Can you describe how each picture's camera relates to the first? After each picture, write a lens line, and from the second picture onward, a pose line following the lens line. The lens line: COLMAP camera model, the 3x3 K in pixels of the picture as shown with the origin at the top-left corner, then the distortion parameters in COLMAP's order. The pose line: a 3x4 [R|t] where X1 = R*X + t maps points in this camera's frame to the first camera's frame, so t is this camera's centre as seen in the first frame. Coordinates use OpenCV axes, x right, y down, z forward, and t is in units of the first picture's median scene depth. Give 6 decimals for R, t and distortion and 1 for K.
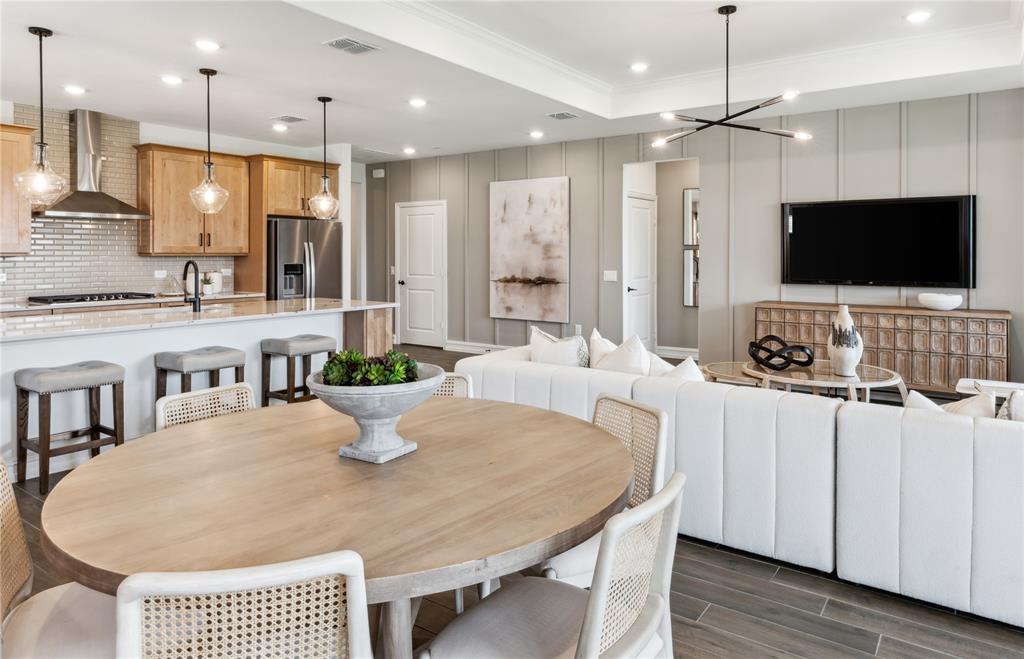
lens RADIAL K [[645.2, 0, 512.8], [0, 645.2, 254.1], [0, 0, 1]] dist [-0.000361, 0.000256]
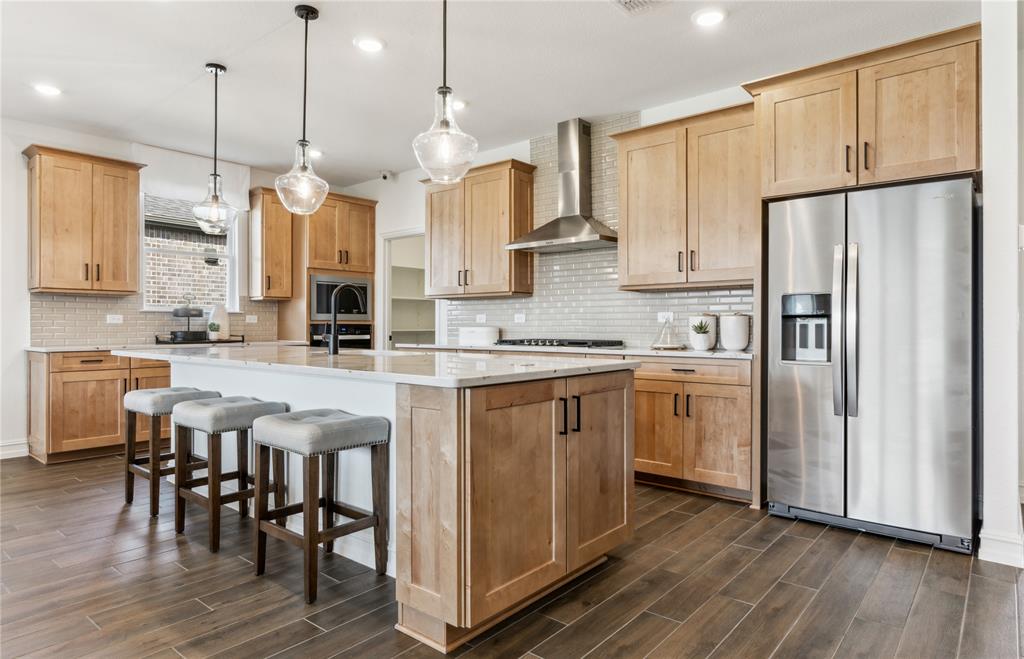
lens RADIAL K [[599.5, 0, 512.0], [0, 599.5, 329.5], [0, 0, 1]] dist [0.002184, -0.001125]
pose [[-0.078701, 0.005533, -0.996883, 0.112119], [0.000116, 0.999985, 0.005541, 0.040664], [0.996898, 0.000321, -0.078701, 0.889150]]
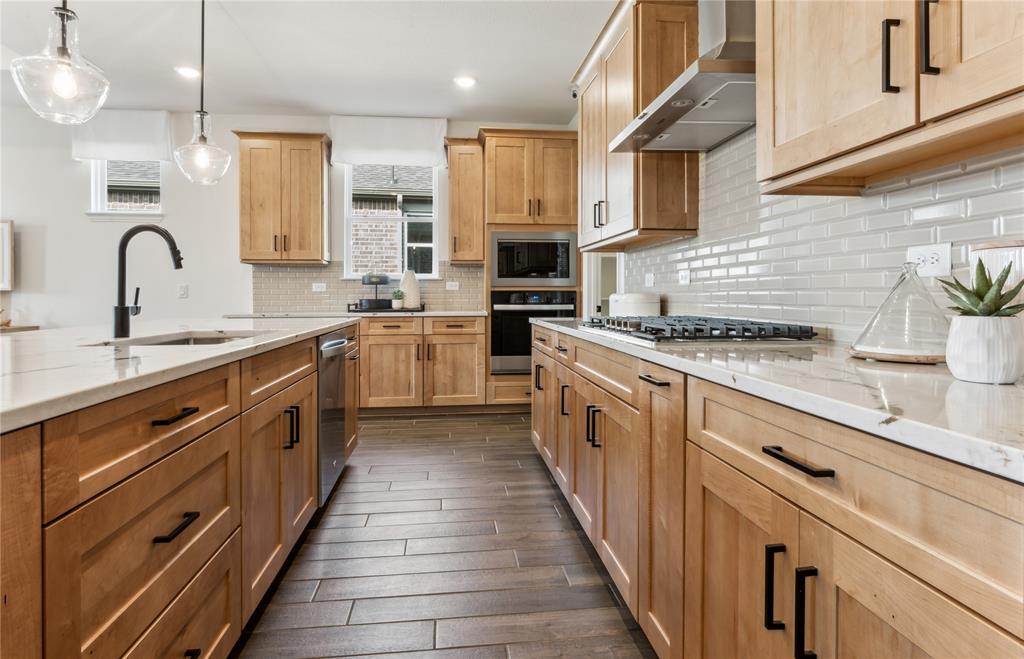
lens RADIAL K [[557.5, 0, 511.8], [0, 557.5, 296.7], [0, 0, 1]] dist [0.001569, -0.000302]
pose [[-0.738166, 0.004469, -0.674605, -0.305618], [0.003129, 0.999990, 0.003200, 0.042454], [0.674612, 0.000252, -0.738172, 1.049855]]
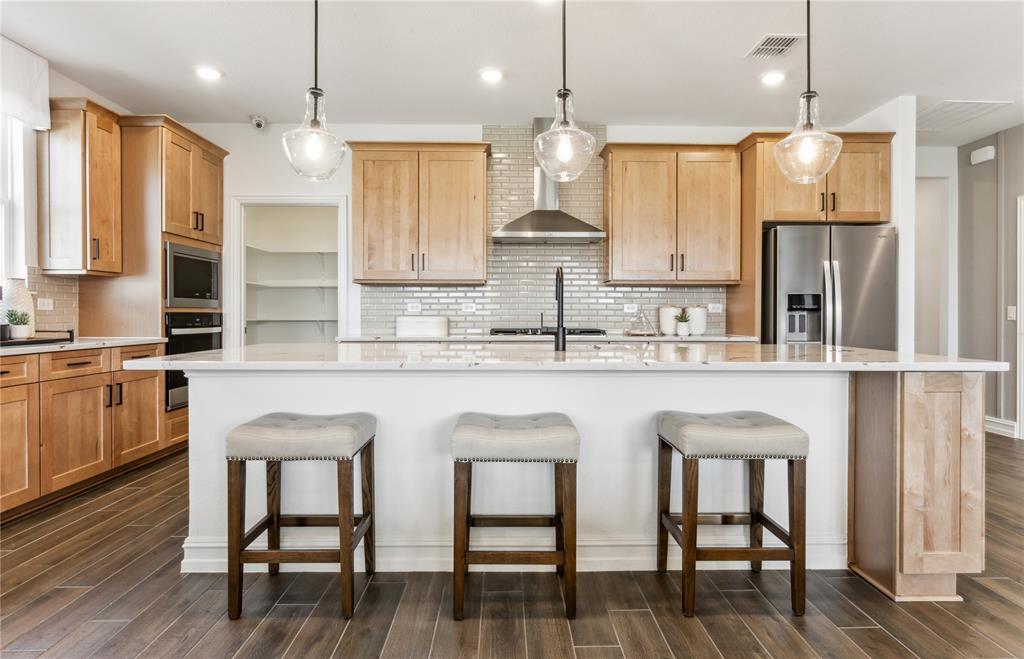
lens RADIAL K [[557.1, 0, 512.9], [0, 557.1, 320.8], [0, 0, 1]] dist [0.002014, 0.000082]
pose [[0.598621, 0.010652, -0.800961, -0.069719], [-0.001243, 0.999923, 0.012370, 0.038572], [0.801031, -0.006410, 0.598588, 0.460409]]
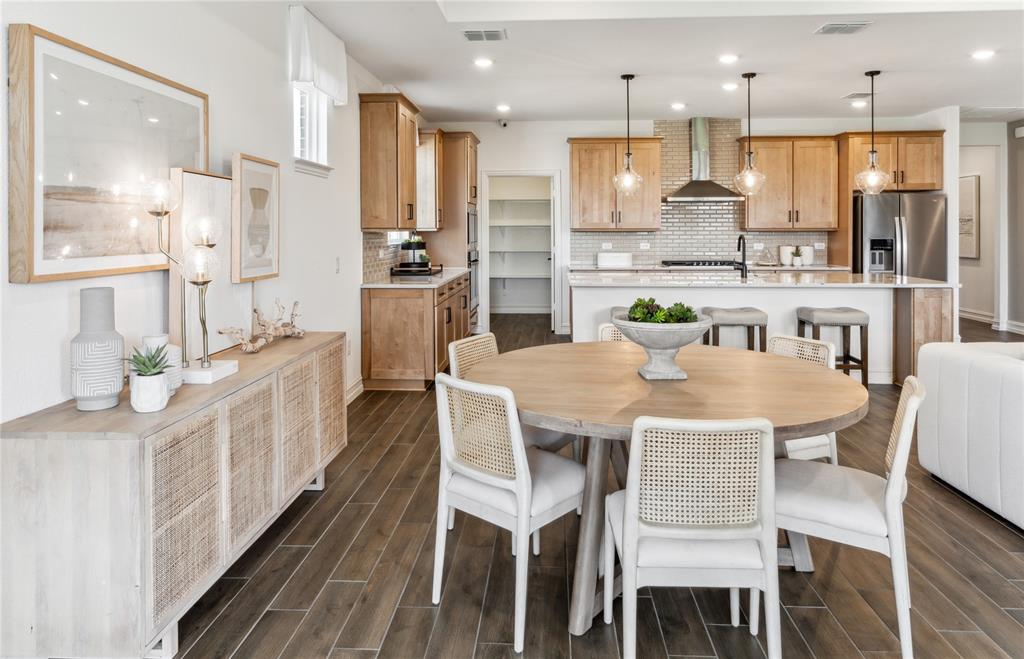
lens RADIAL K [[641.1, 0, 511.5], [0, 641.1, 238.0], [0, 0, 1]] dist [-0.006392, -0.001746]
pose [[0.530123, 0.010322, -0.847858, 0.202571], [0.002031, 0.999908, 0.013443, -0.000805], [0.847919, -0.008849, 0.530053, 0.004181]]
